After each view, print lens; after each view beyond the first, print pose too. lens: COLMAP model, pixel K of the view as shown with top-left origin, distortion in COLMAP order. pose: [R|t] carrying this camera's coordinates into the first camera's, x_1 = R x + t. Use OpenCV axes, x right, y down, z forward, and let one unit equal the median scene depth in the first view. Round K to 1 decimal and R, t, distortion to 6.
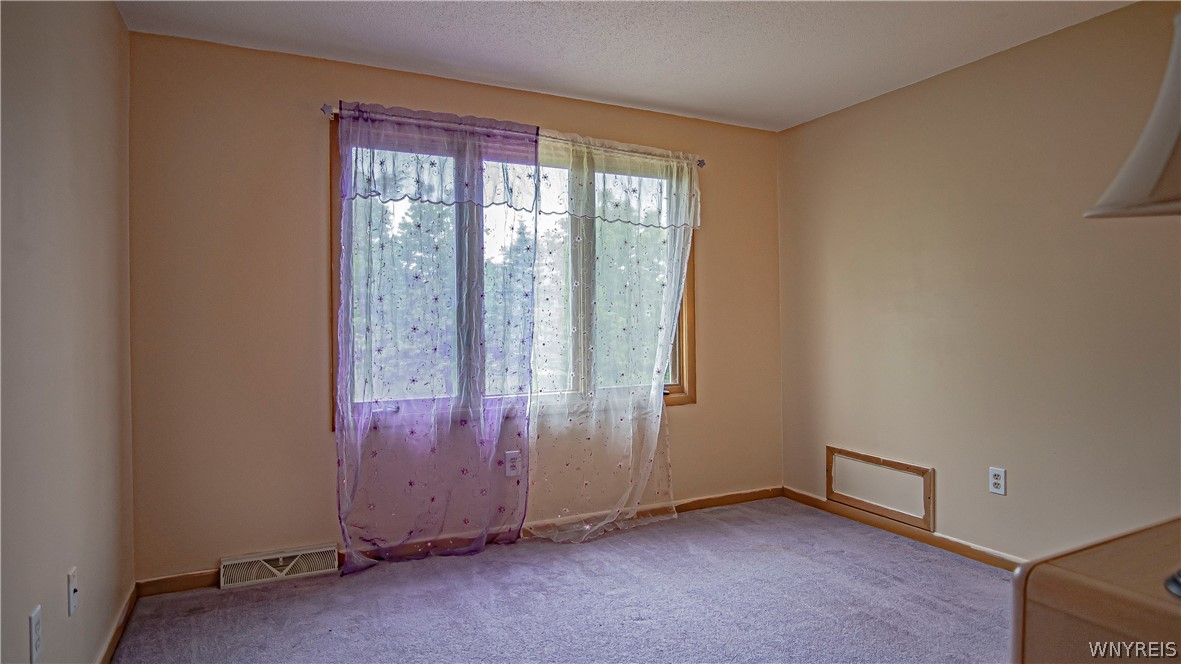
lens RADIAL K [[646.6, 0, 590.1], [0, 646.6, 327.8], [0, 0, 1]] dist [-0.029132, -0.000510]
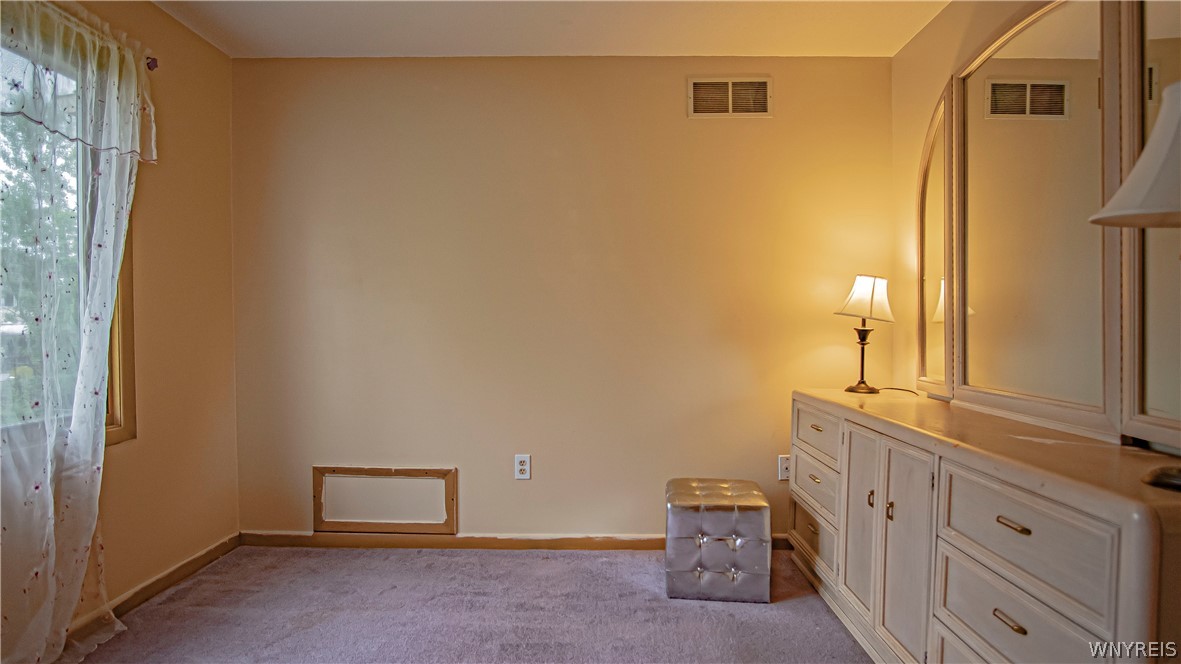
lens RADIAL K [[646.6, 0, 592.9], [0, 646.6, 333.2], [0, 0, 1]] dist [-0.029132, -0.000510]
pose [[0.455473, -0.010167, 0.890192, -0.212157], [0.001532, 0.999942, 0.010637, 0.008441], [-0.890248, -0.003481, 0.455462, 0.358241]]
